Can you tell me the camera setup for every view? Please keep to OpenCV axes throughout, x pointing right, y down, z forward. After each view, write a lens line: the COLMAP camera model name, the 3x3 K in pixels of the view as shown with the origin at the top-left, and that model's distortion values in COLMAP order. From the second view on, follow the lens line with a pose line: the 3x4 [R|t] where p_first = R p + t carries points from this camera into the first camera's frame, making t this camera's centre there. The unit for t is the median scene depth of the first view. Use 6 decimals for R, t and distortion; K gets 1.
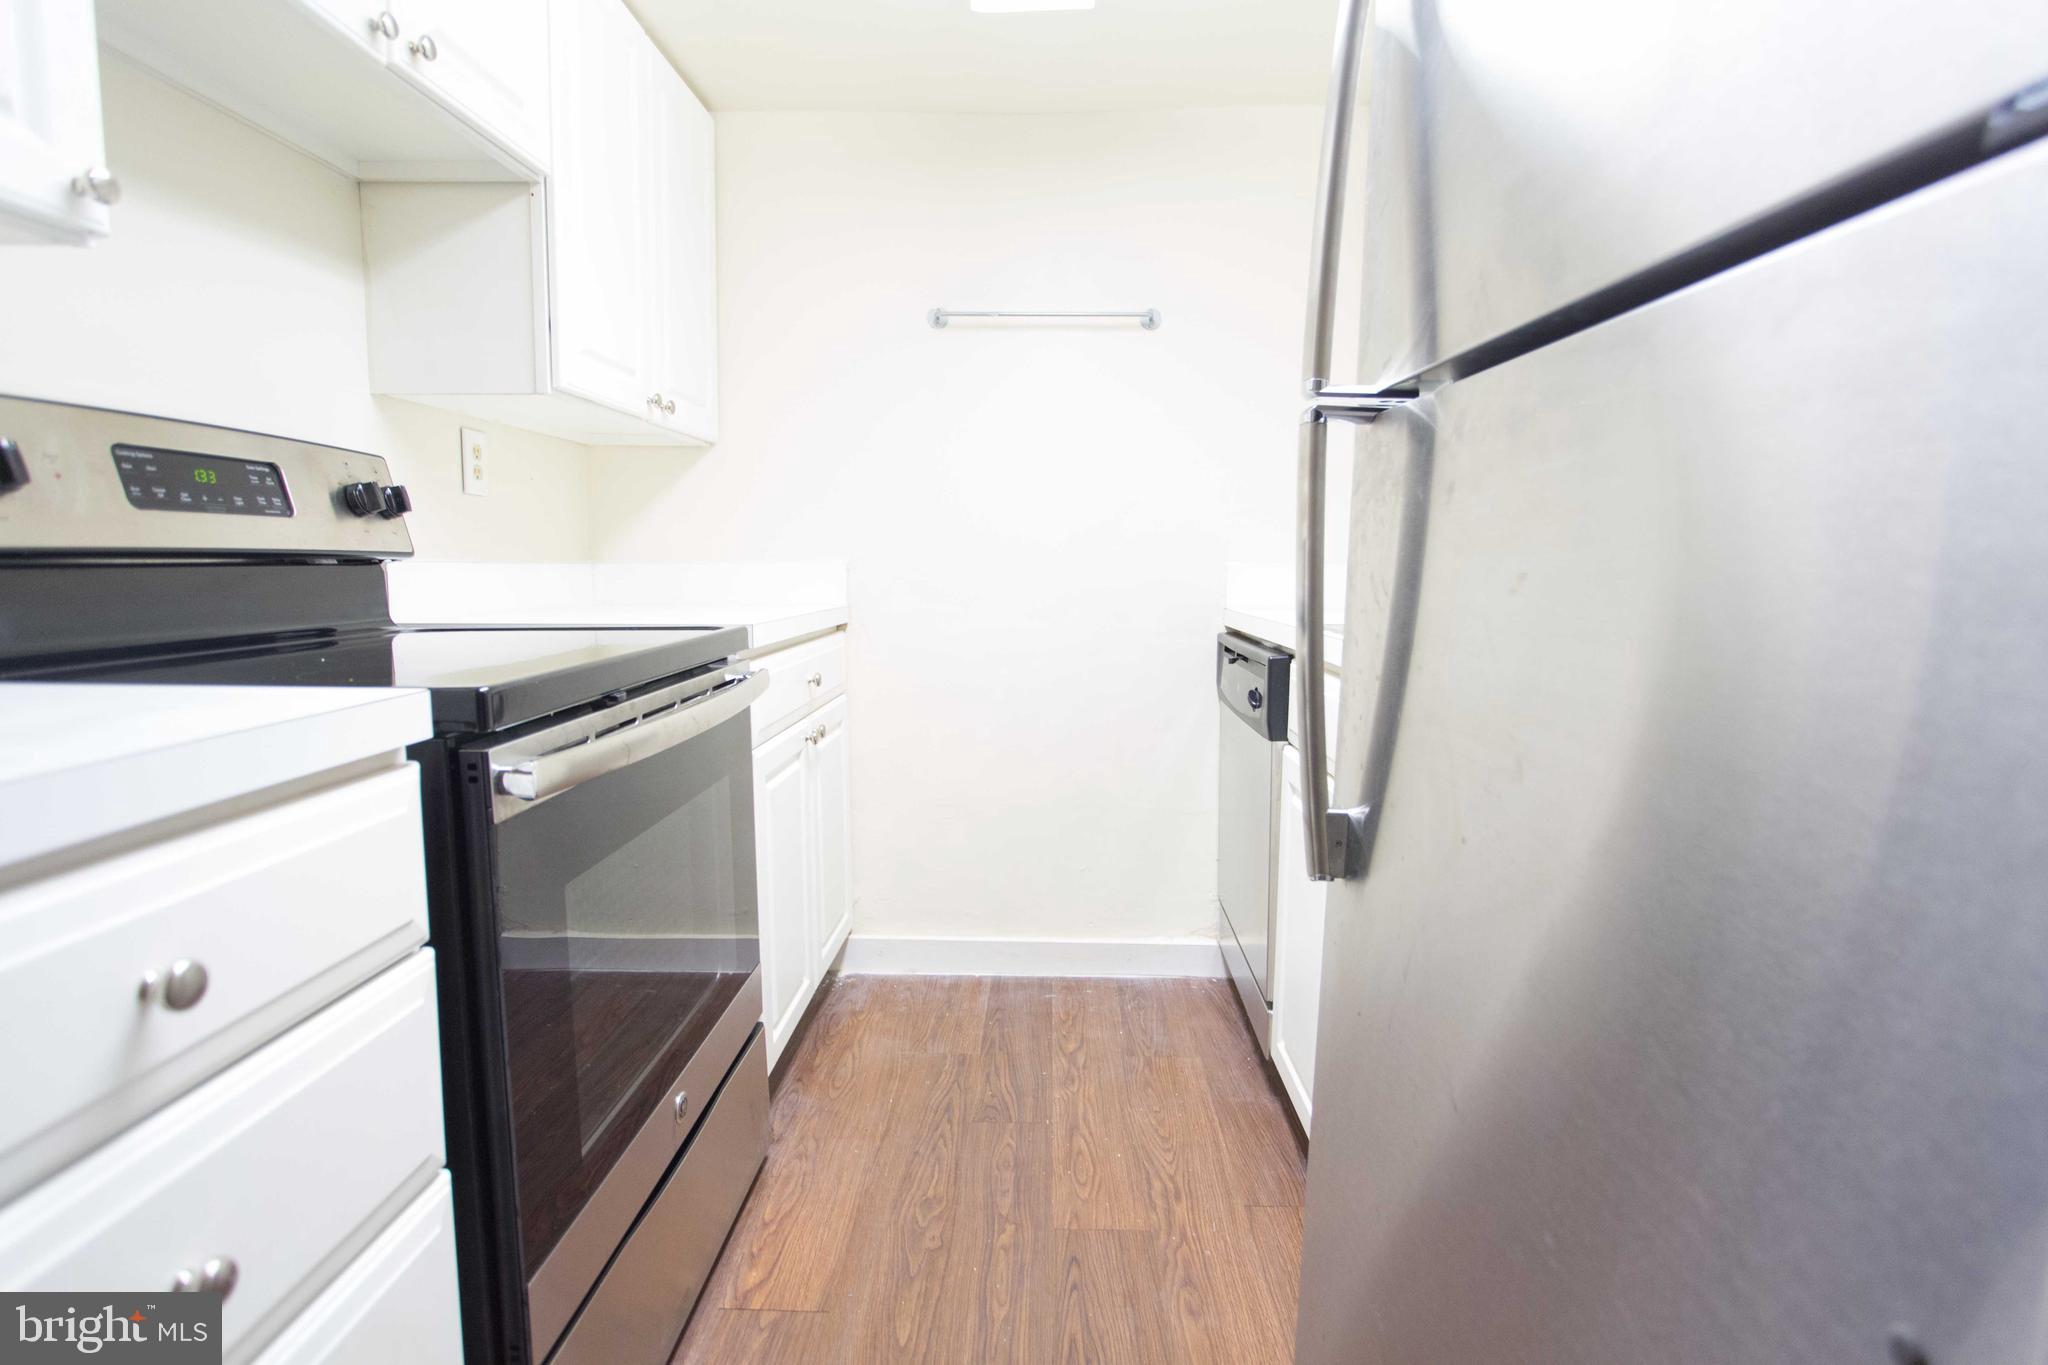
lens RADIAL K [[984.1, 0, 1037.5], [0, 984.1, 683.5], [0, 0, 1]] dist [-0.028566, 0.006006]
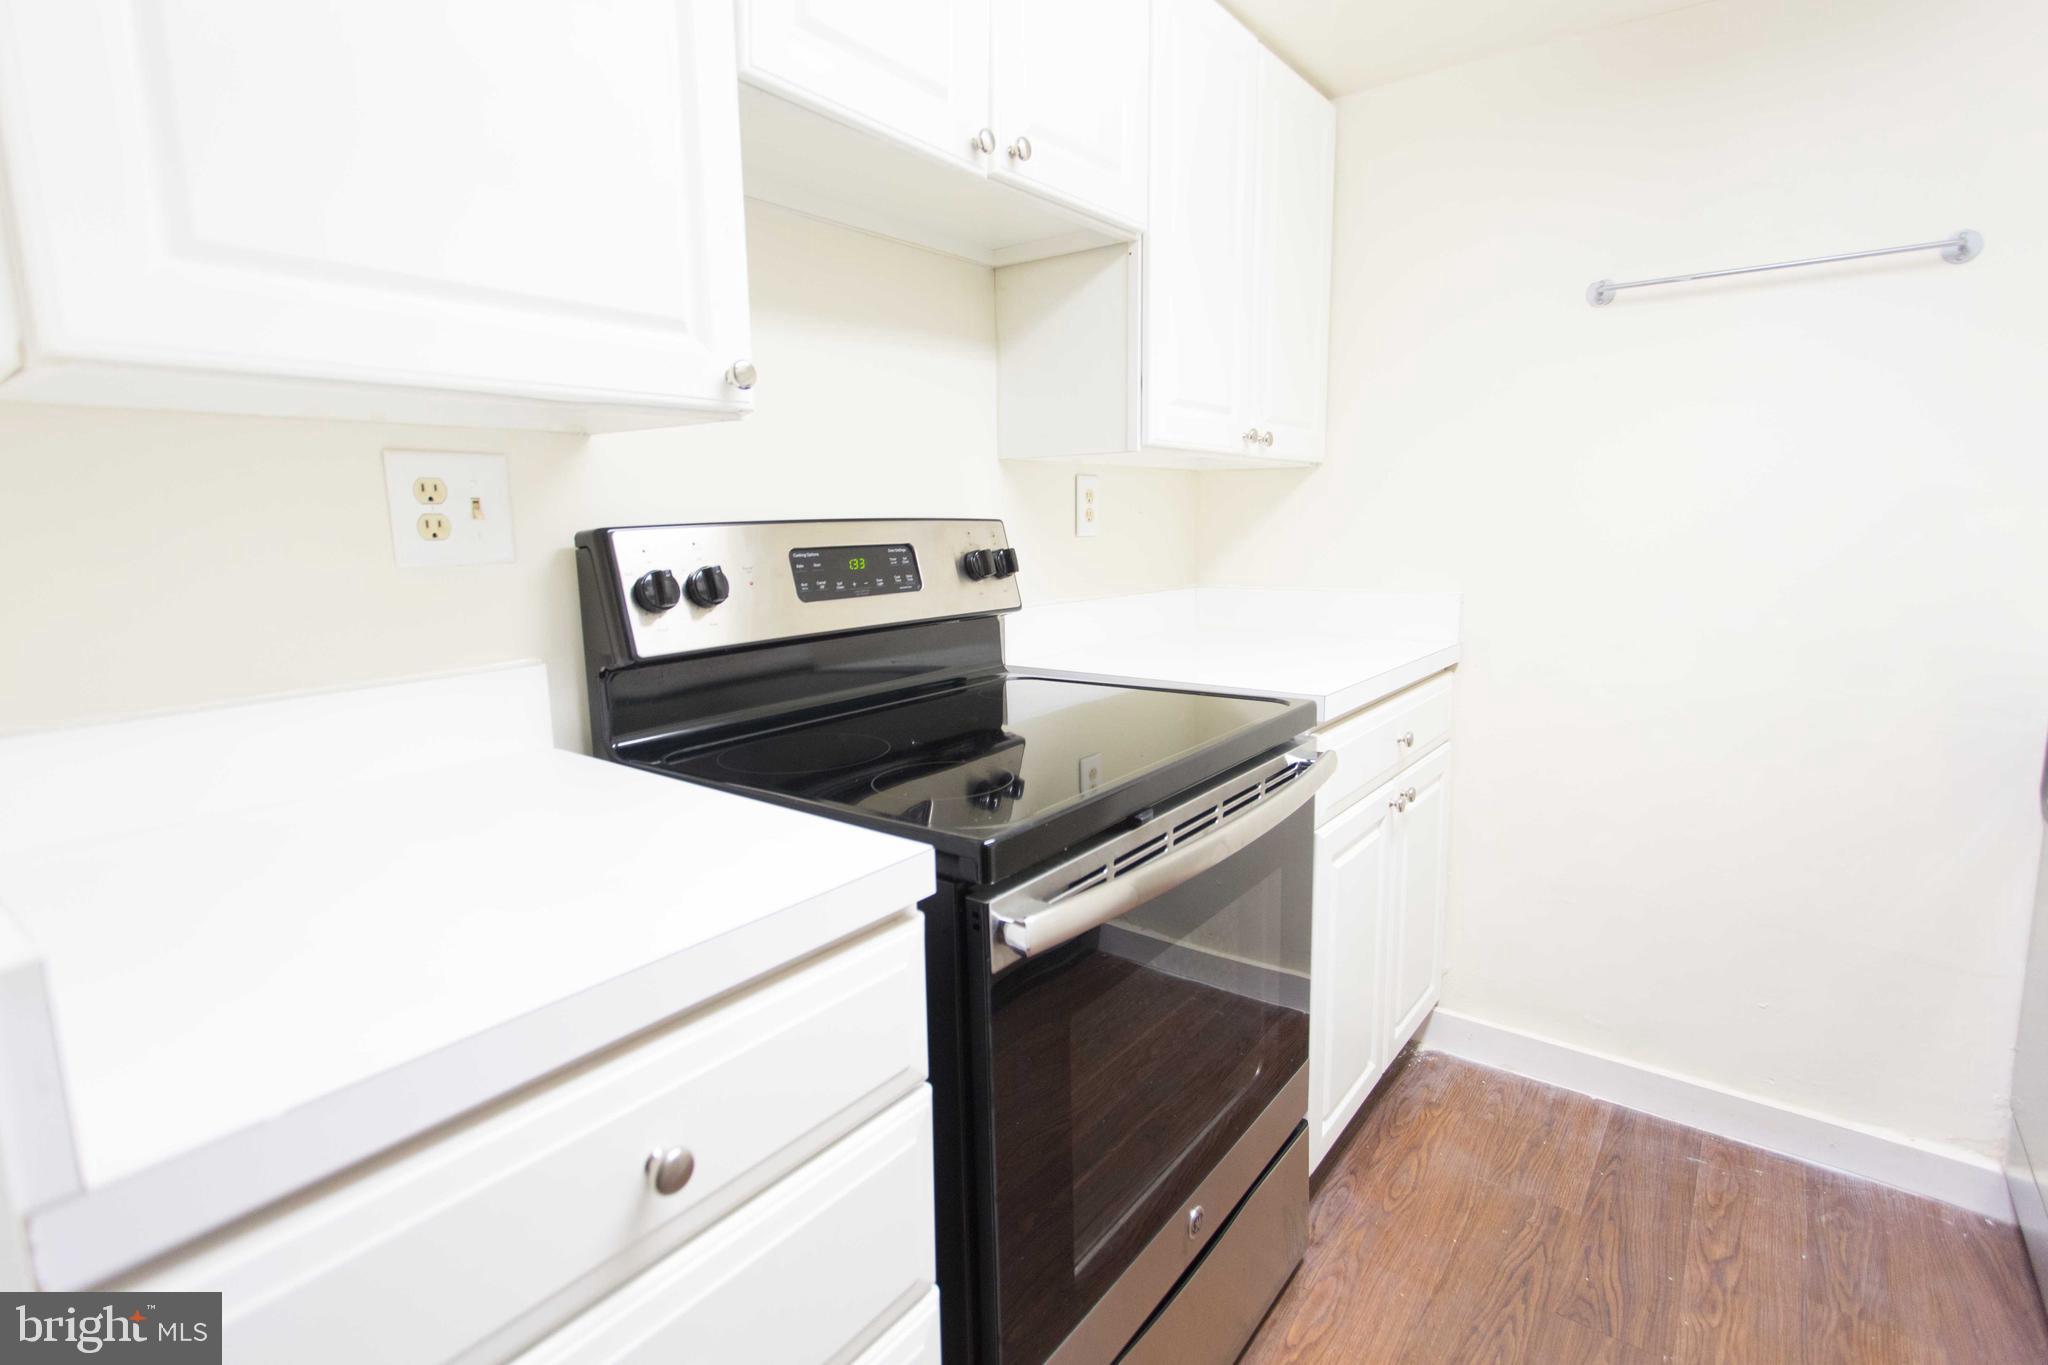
lens RADIAL K [[981.7, 0, 1031.8], [0, 981.7, 681.9], [0, 0, 1]] dist [-0.008347, 0.001389]
pose [[0.804205, 0.074983, -0.589604, 0.025109], [-0.049991, 0.997028, 0.058611, -0.112152], [0.592247, -0.017660, 0.805563, 0.112230]]
